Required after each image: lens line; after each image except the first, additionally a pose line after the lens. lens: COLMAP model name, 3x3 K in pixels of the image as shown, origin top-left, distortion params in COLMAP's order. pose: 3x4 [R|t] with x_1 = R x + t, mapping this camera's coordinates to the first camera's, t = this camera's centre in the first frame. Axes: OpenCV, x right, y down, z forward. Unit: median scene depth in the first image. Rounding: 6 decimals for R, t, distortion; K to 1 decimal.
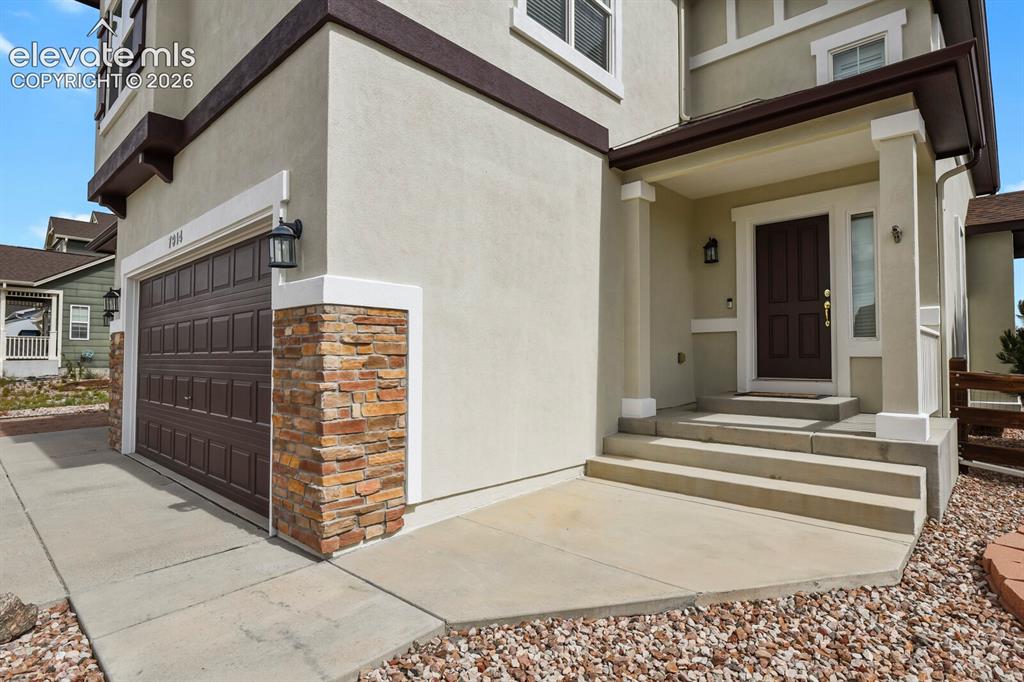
lens RADIAL K [[538.7, 0, 512.0], [0, 538.7, 341.0], [0, 0, 1]] dist [-0.003077, -0.001047]
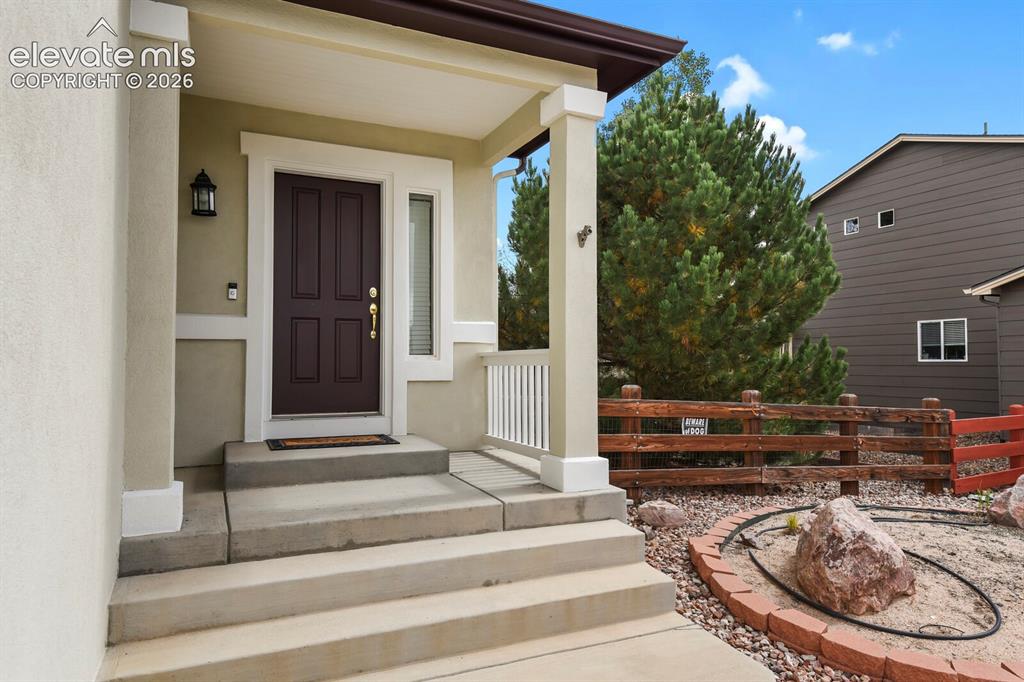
lens RADIAL K [[657.0, 0, 512.0], [0, 657.0, 341.0], [0, 0, 1]] dist [0.035274, 0.001000]
pose [[0.373983, 0.029833, 0.926956, -0.157778], [-0.028553, 0.999379, -0.020644, -0.010384], [-0.926996, -0.018747, 0.374602, 0.477071]]
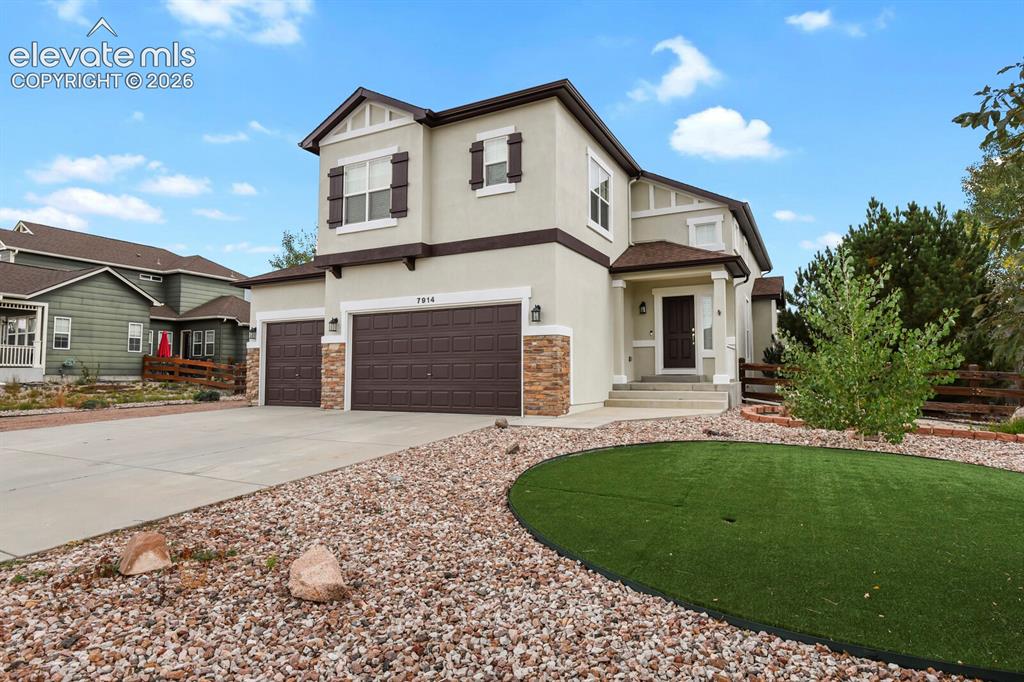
lens RADIAL K [[584.2, 0, 508.5], [0, 584.2, 335.8], [0, 0, 1]] dist [0.001963, -0.000017]
pose [[0.965160, 0.016280, 0.261154, -0.783117], [-0.006135, 0.999196, -0.039616, 0.037387], [-0.261589, 0.036633, 0.964484, -1.132443]]
